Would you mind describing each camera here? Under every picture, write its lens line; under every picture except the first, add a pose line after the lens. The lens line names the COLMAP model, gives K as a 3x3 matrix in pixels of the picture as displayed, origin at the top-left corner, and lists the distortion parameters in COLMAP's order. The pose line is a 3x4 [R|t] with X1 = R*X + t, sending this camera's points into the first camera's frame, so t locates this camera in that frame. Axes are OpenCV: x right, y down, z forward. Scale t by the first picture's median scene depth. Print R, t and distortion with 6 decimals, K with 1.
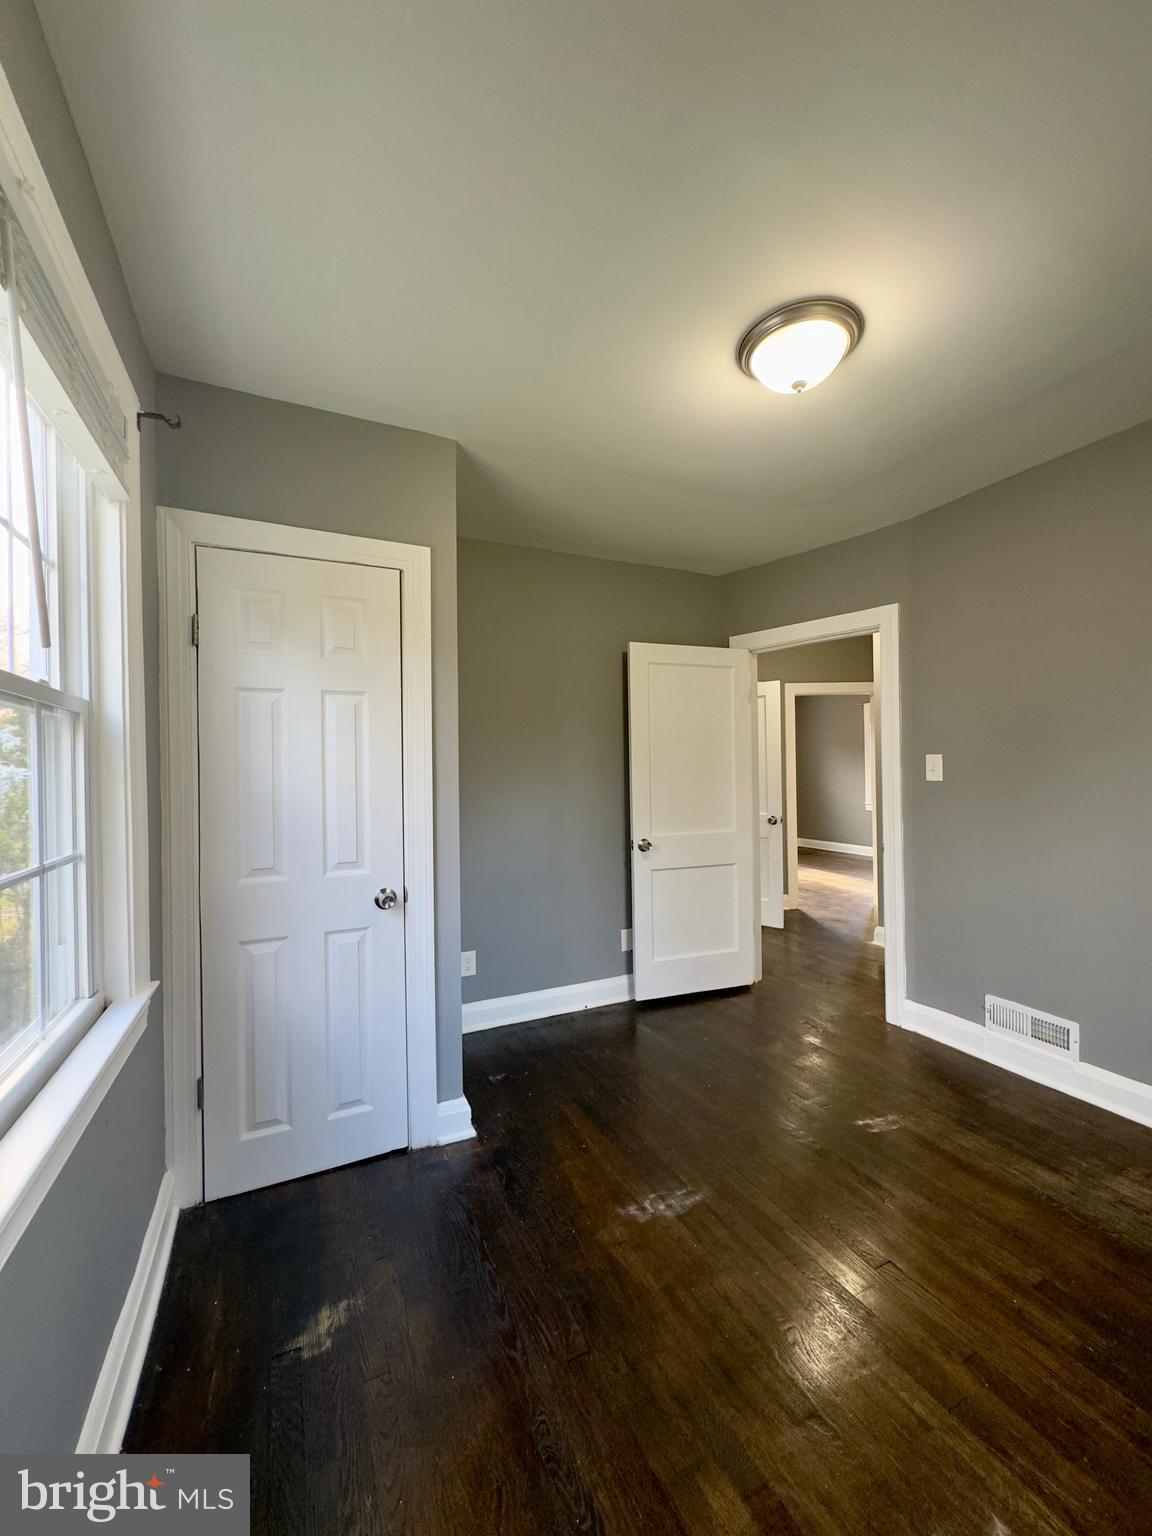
lens RADIAL K [[627.0, 0, 579.5], [0, 627.0, 766.8], [0, 0, 1]] dist [-0.001699, -0.000462]
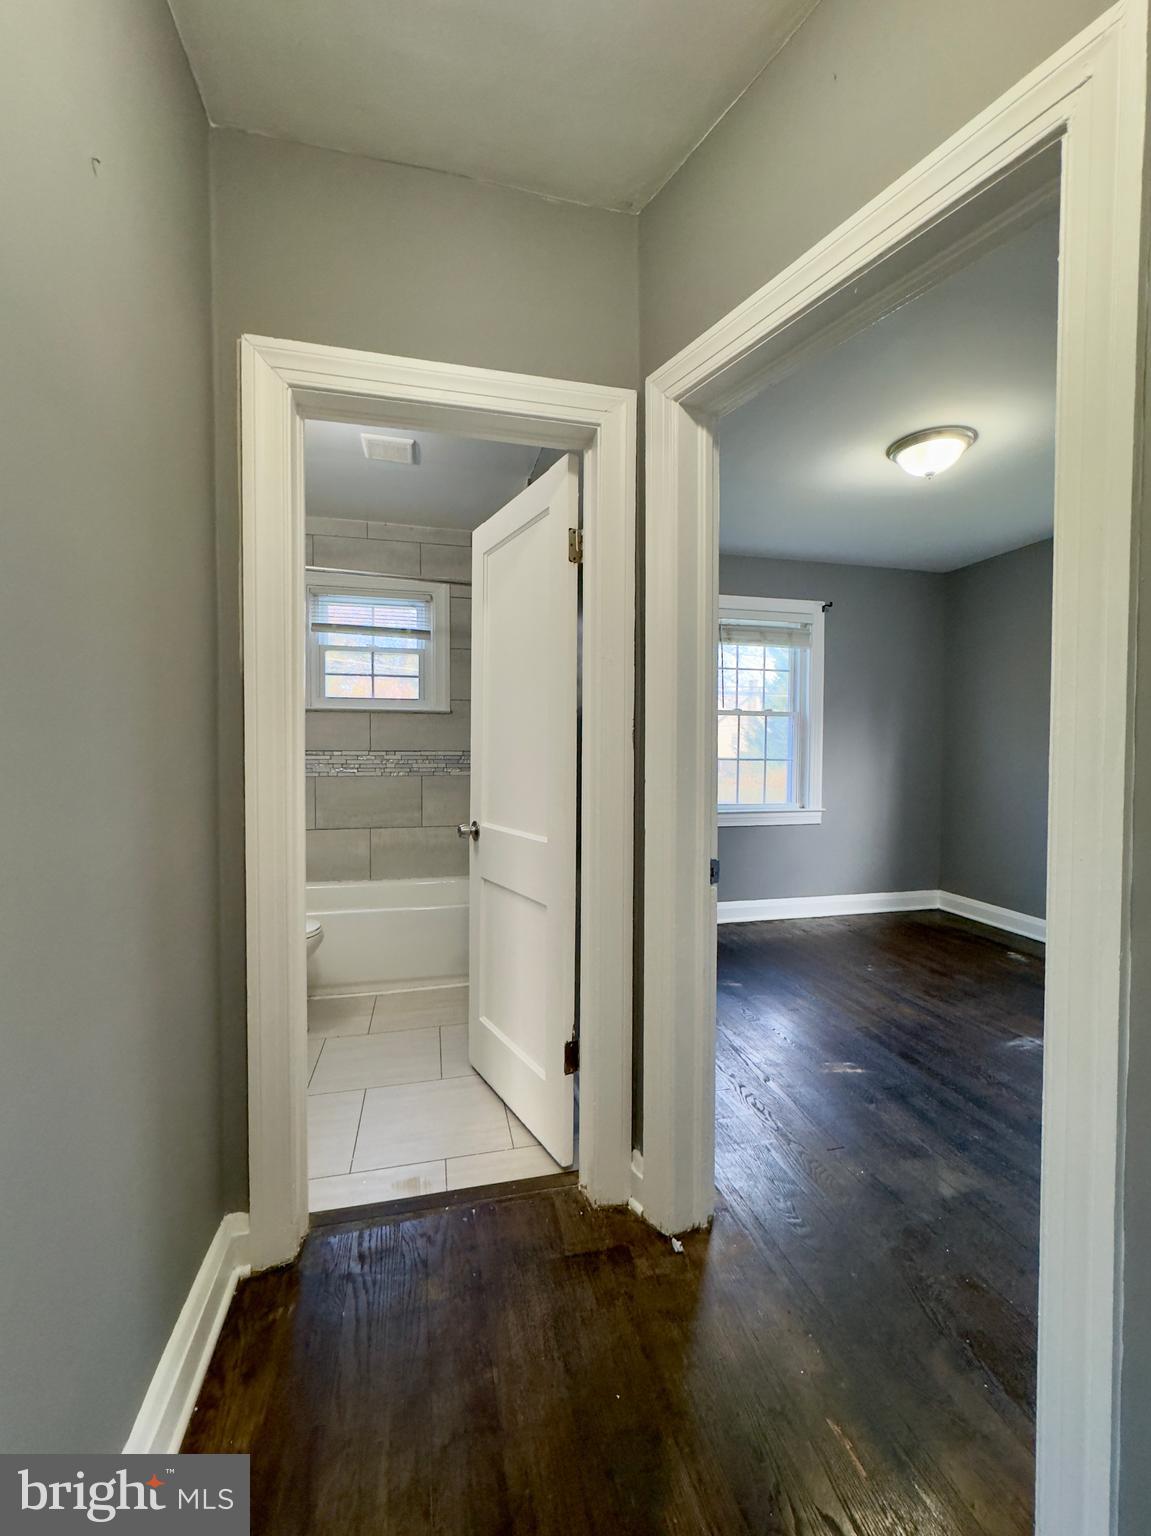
lens RADIAL K [[627.0, 0, 579.0], [0, 627.0, 766.8], [0, 0, 1]] dist [-0.001699, -0.000462]
pose [[-0.977431, 0.003468, 0.211228, 0.858975], [0.009154, 0.999621, 0.025949, 0.047863], [-0.211058, 0.027297, -0.977092, 2.641634]]
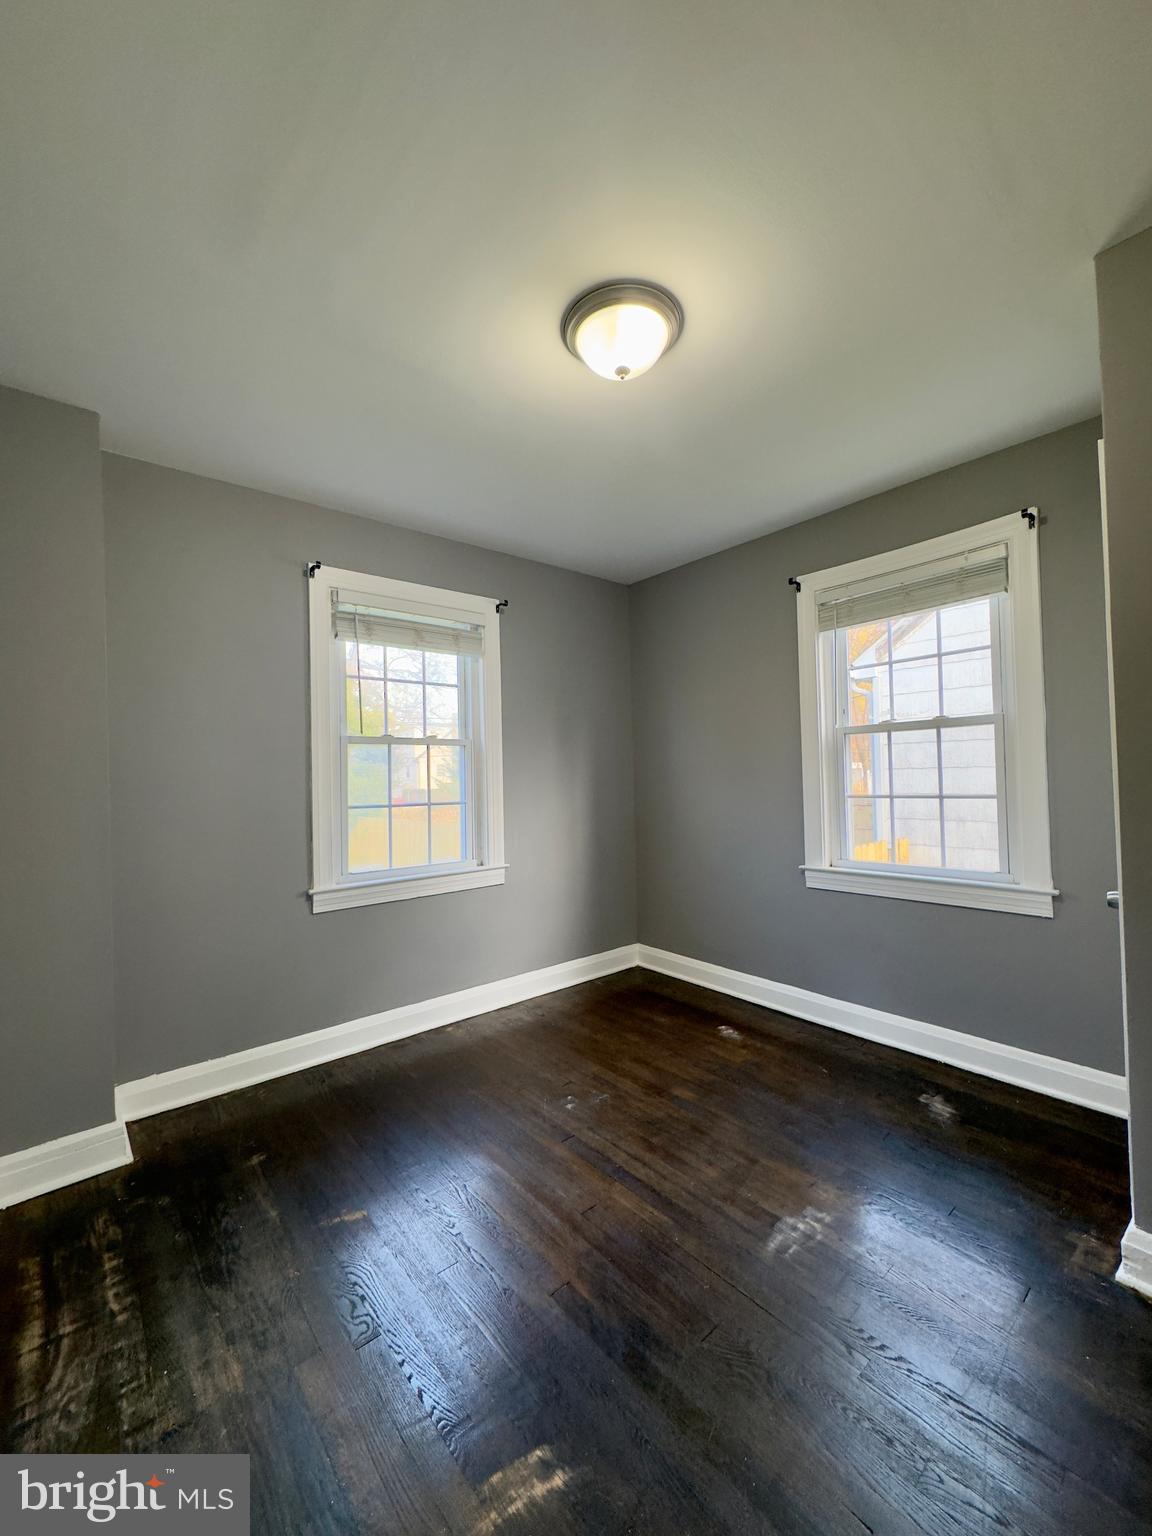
lens RADIAL K [[610.7, 0, 581.0], [0, 610.7, 763.3], [0, 0, 1]] dist [-0.000291, -0.000163]
pose [[-0.967184, 0.031071, -0.252171, 0.675734], [0.037387, 0.999095, -0.020293, 0.023879], [0.251313, -0.029055, -0.967470, 1.874102]]
